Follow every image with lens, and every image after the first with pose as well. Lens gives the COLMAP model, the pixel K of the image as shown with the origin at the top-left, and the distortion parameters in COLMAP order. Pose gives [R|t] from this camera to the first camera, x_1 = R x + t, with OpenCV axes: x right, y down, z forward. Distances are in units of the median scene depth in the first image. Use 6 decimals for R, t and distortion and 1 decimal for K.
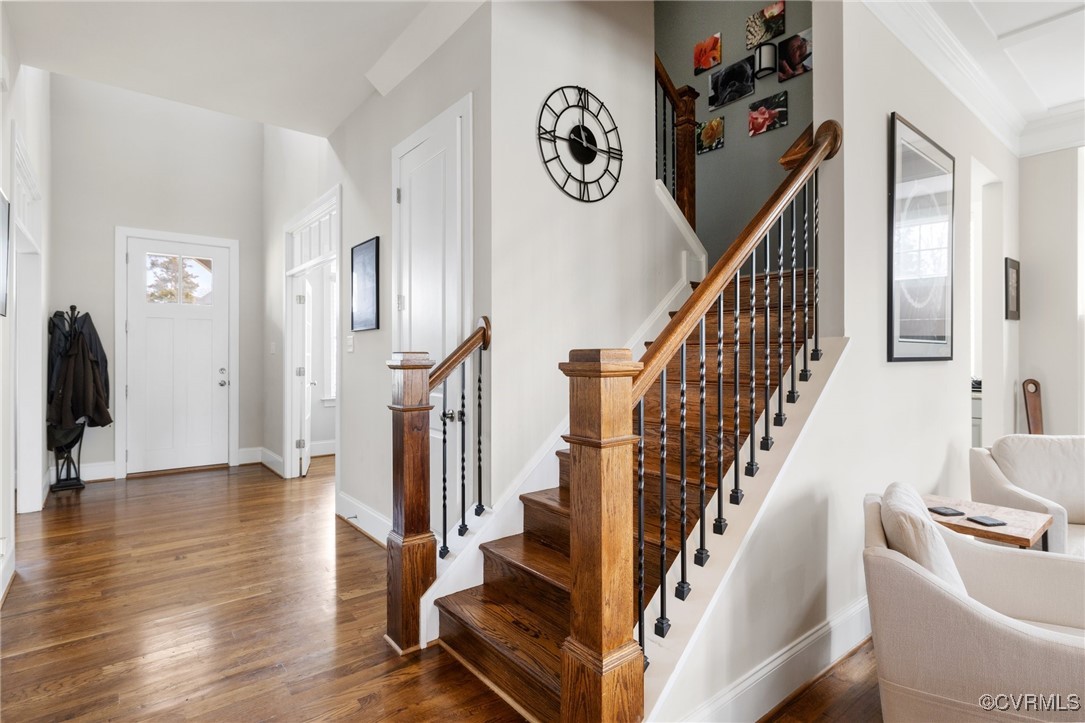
lens RADIAL K [[543.4, 0, 540.3], [0, 543.4, 359.1], [0, 0, 1]] dist [0.003852, 0.000585]
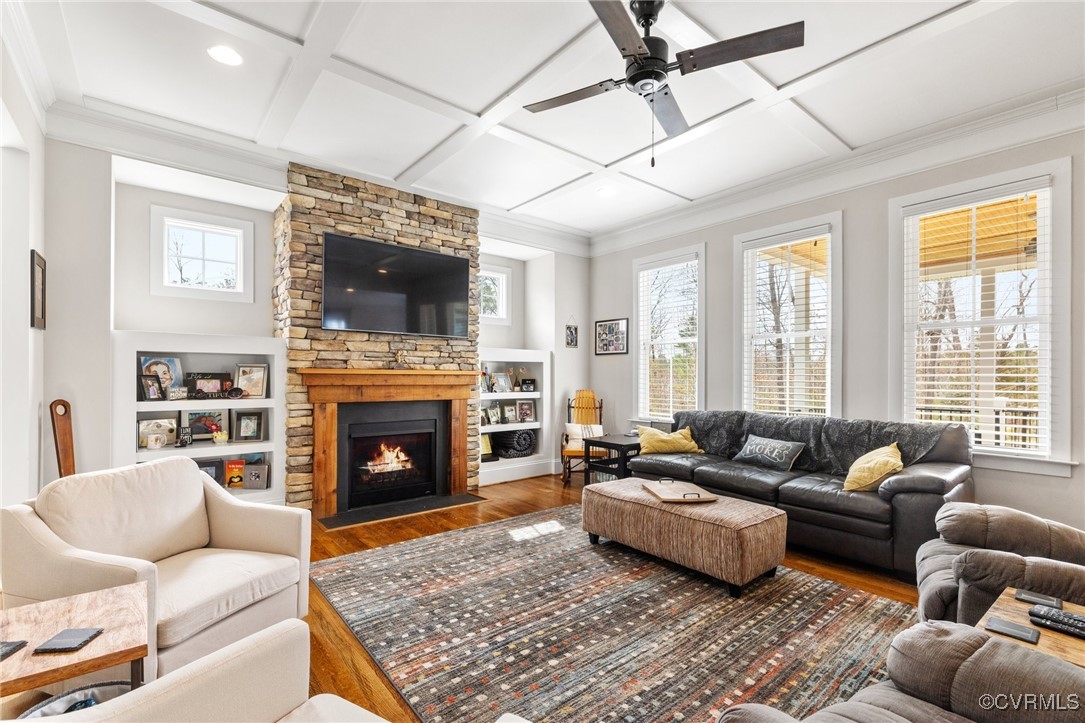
lens RADIAL K [[479.5, 0, 539.6], [0, 479.5, 371.7], [0, 0, 1]] dist [-0.002115, -0.000305]
pose [[-0.004093, 0.005447, 0.999977, 0.150564], [0.002348, 0.999982, -0.005437, -0.001226], [-0.999989, 0.002326, -0.004106, 0.257981]]
